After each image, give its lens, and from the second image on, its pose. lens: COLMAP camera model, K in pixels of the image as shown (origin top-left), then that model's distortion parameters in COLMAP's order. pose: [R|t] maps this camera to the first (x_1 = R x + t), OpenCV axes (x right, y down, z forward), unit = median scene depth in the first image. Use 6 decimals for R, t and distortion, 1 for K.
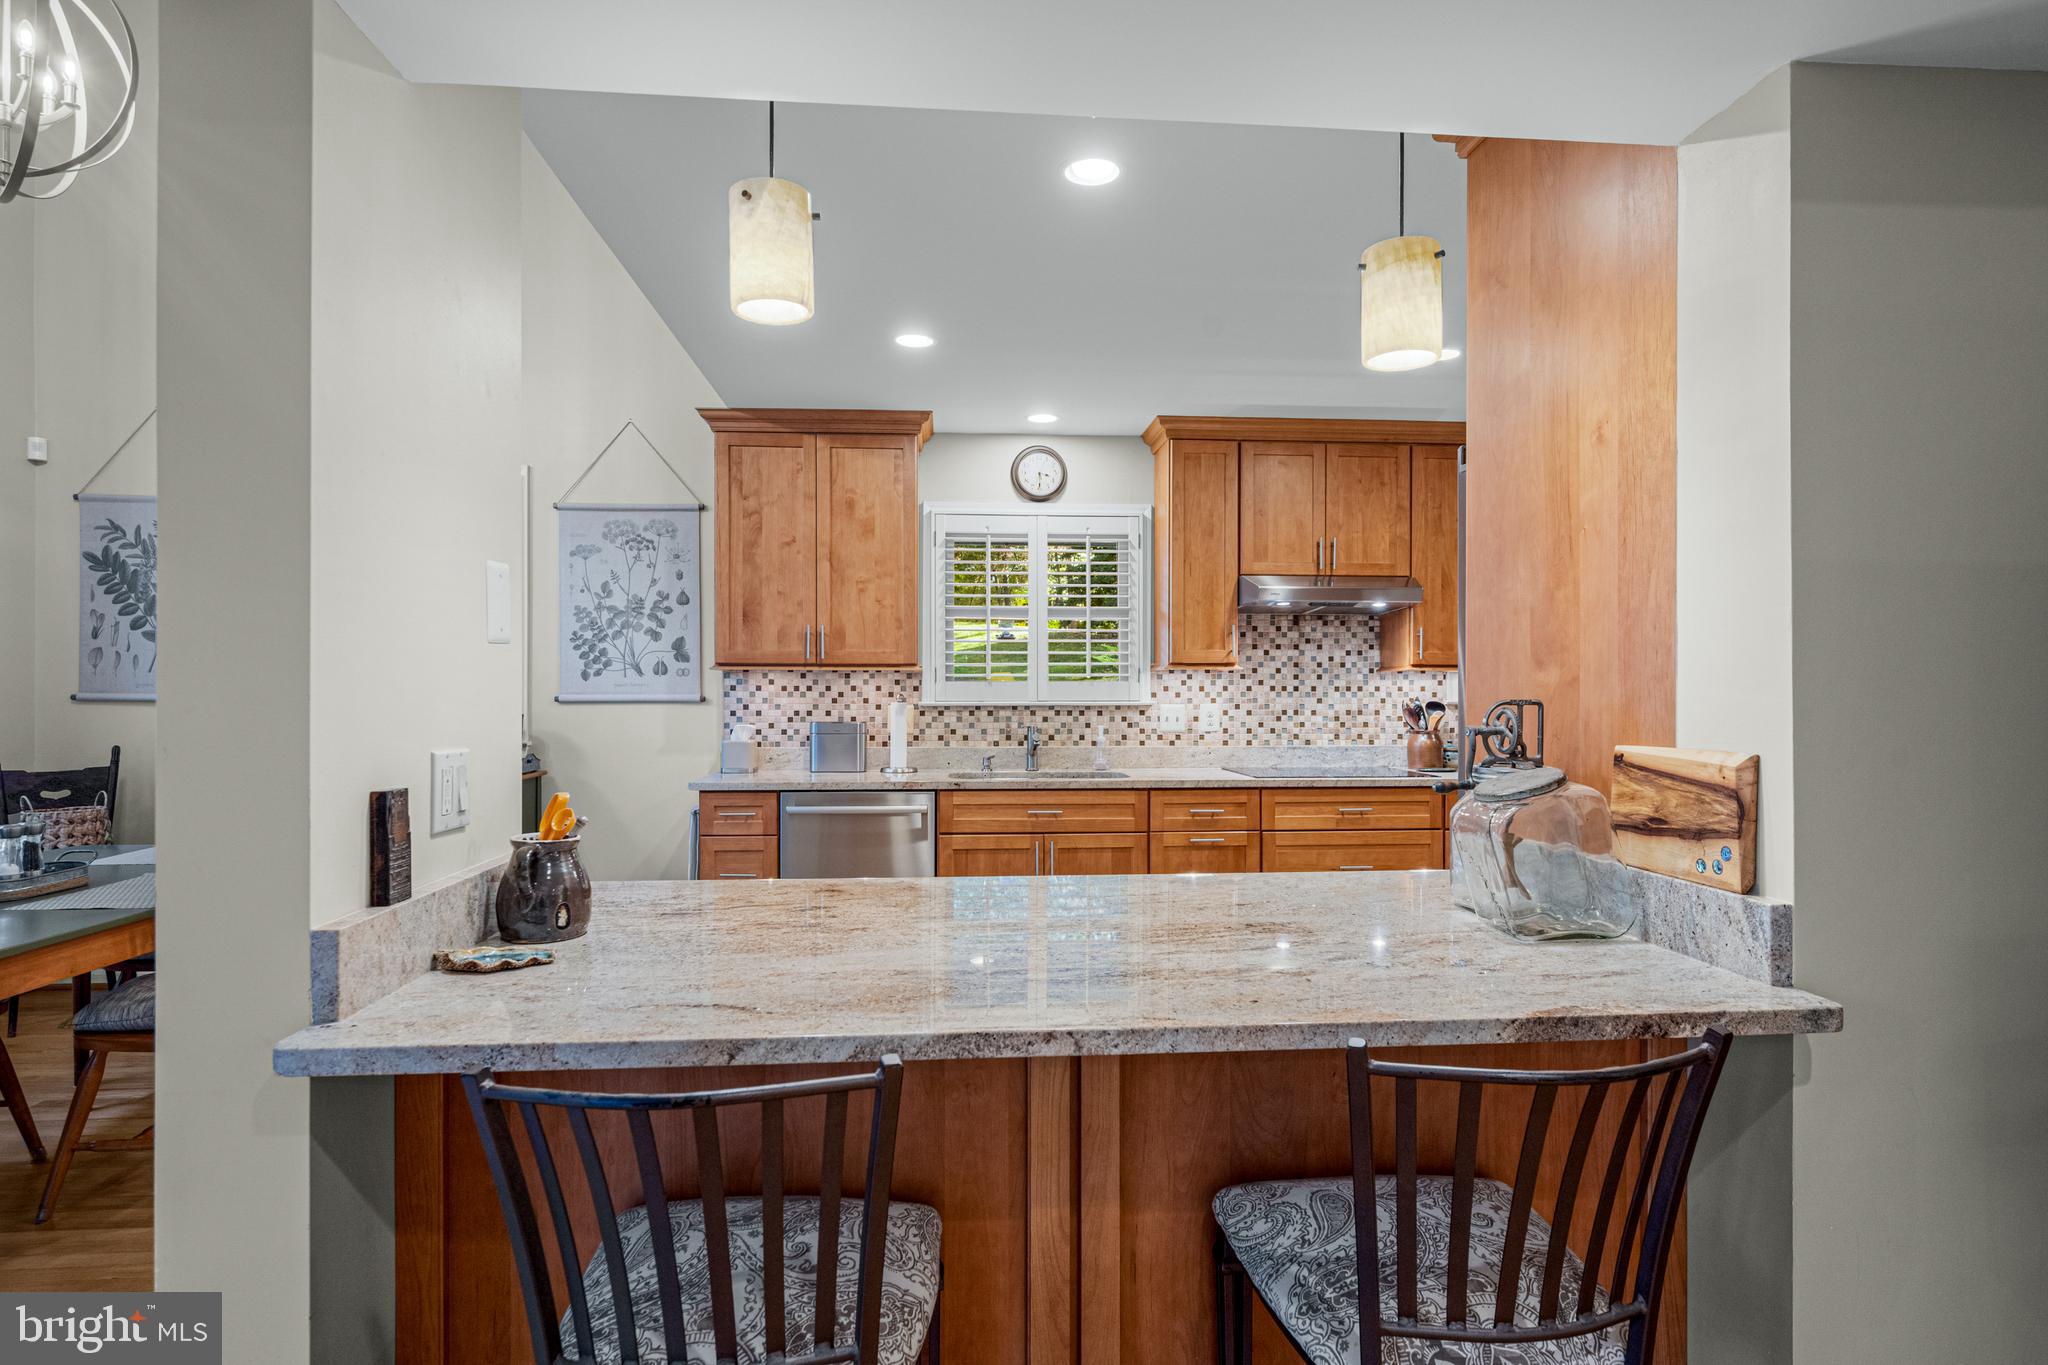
lens RADIAL K [[1086.4, 0, 1024.0], [0, 1086.4, 682.5], [0, 0, 1]] dist [0.003579, -0.000151]
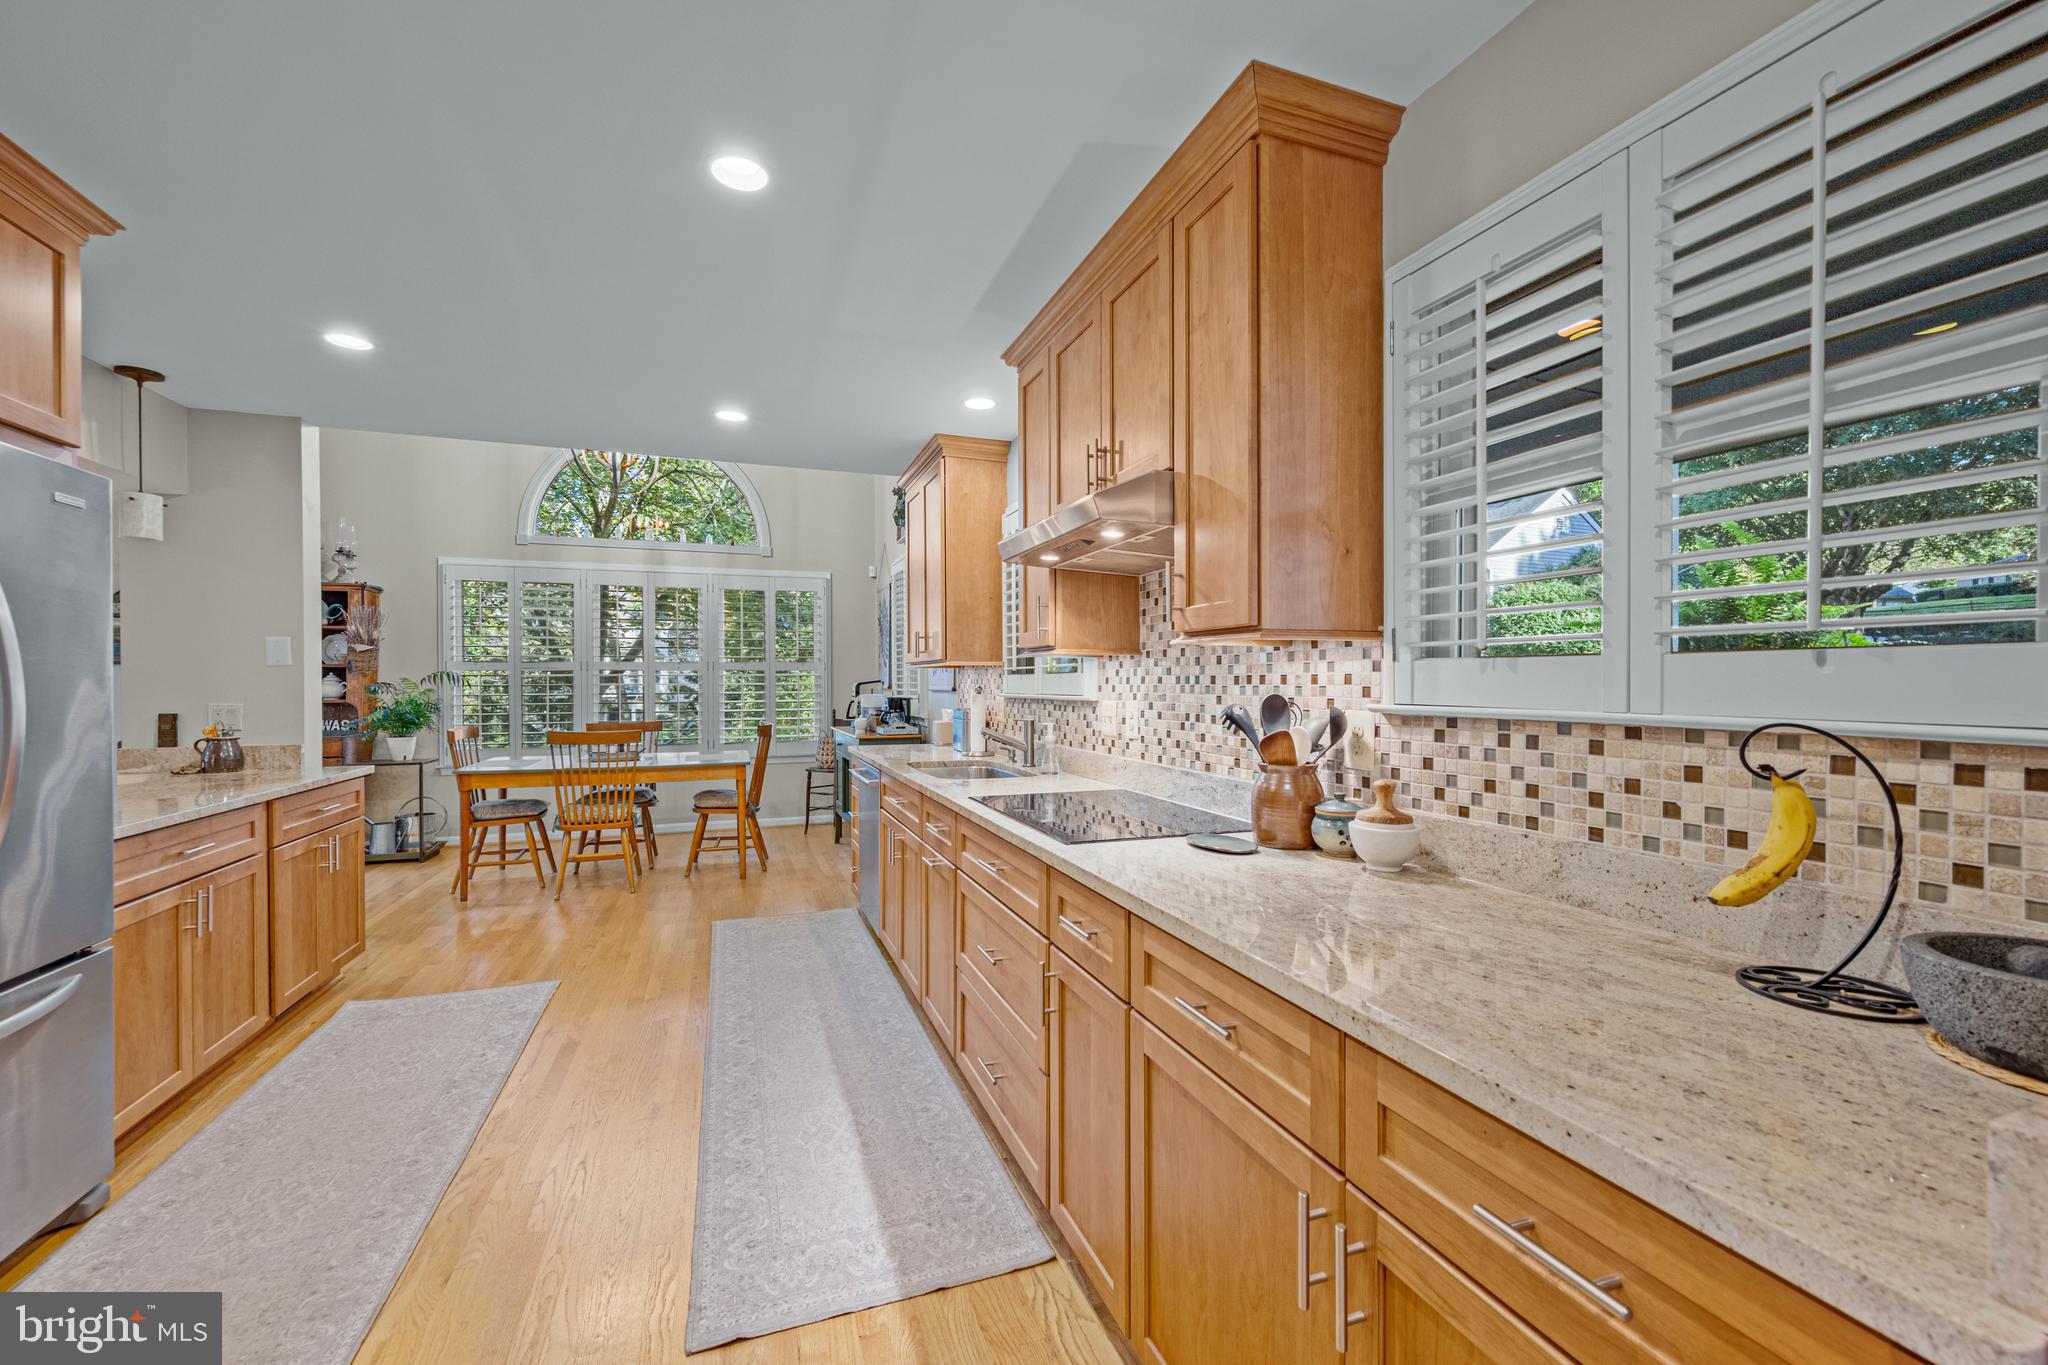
lens RADIAL K [[827.0, 0, 1018.3], [0, 827.0, 685.4], [0, 0, 1]] dist [0.001708, 0.000101]
pose [[0.258117, 0.001975, -0.966112, 0.717027], [0.008121, 0.999958, 0.004214, 0.006290], [0.966080, -0.008933, 0.258090, 0.811670]]
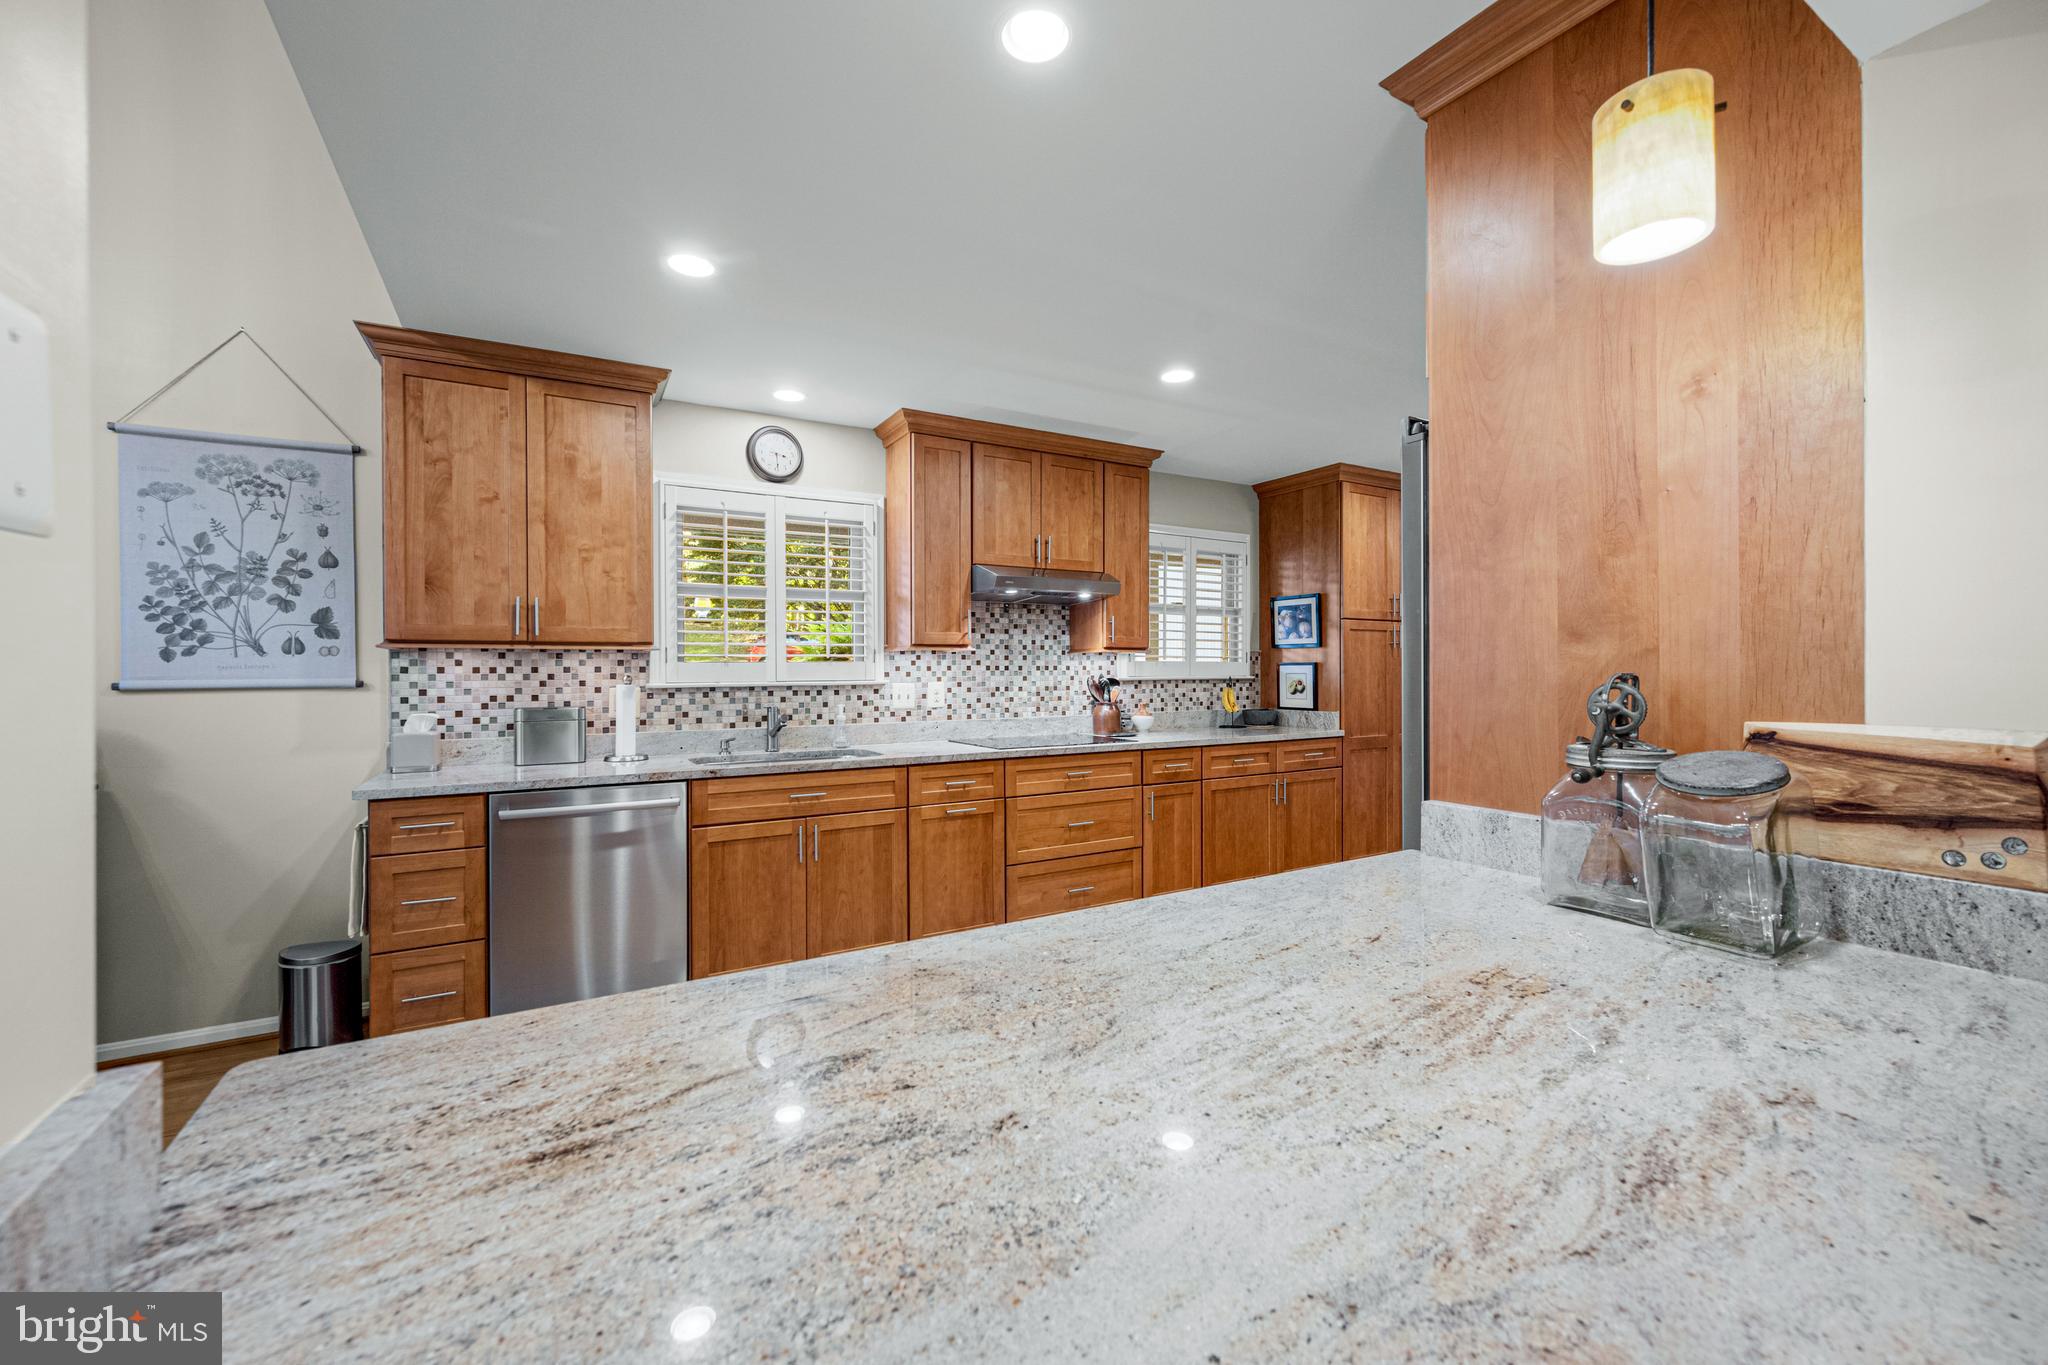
lens RADIAL K [[820.8, 0, 1022.3], [0, 820.8, 668.2], [0, 0, 1]] dist [-0.000659, -0.000144]
pose [[0.903558, -0.004719, 0.428440, -0.108463], [0.003372, 0.999987, 0.003903, 0.002683], [-0.428452, -0.002082, 0.903562, 0.224630]]
